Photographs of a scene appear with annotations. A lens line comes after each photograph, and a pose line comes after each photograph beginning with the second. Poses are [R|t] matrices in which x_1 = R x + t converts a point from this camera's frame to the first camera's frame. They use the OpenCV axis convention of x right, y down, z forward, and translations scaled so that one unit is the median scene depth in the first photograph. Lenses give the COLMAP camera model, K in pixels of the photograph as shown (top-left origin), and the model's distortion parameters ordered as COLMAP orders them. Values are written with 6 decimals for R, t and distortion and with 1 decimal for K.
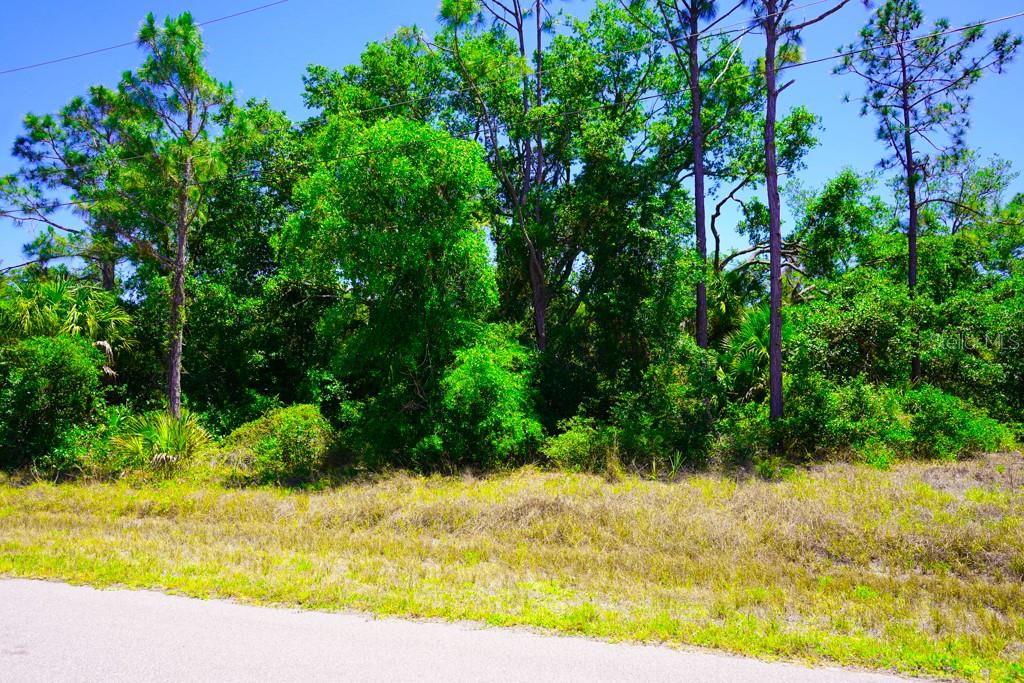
lens RADIAL K [[841.3, 0, 491.5], [0, 841.3, 343.9], [0, 0, 1]] dist [0.126403, 0.031101]
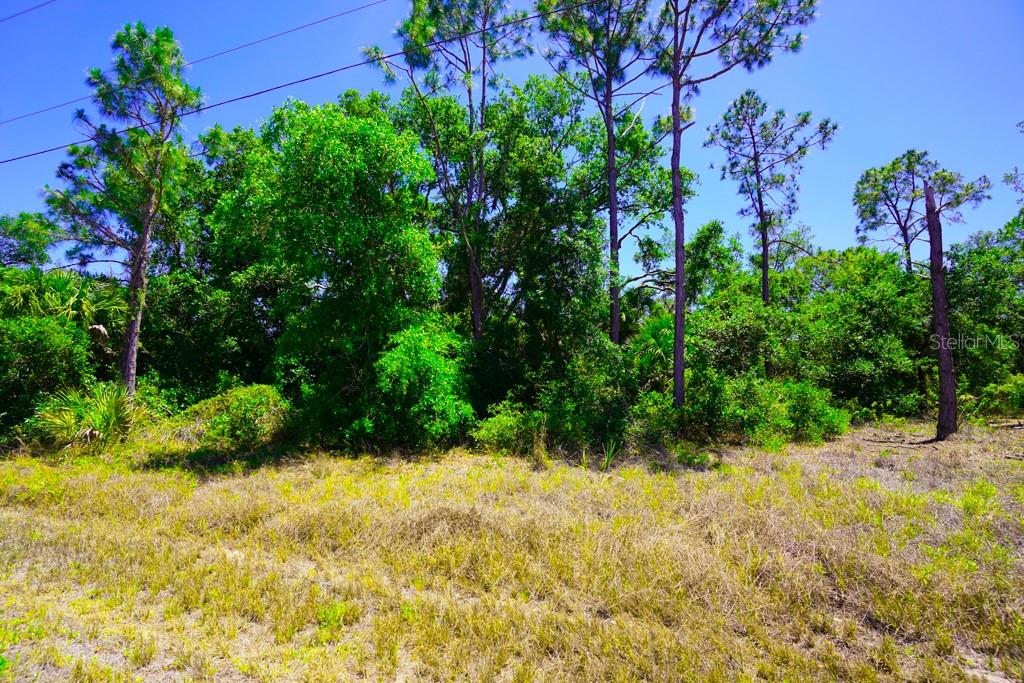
lens RADIAL K [[505.6, 0, 505.3], [0, 505.6, 346.5], [0, 0, 1]] dist [-0.012588, 0.007171]
pose [[0.995626, 0.030533, 0.088293, 0.035167], [-0.028847, 0.999378, -0.020302, 0.024880], [-0.088858, 0.017667, 0.995888, 0.306746]]
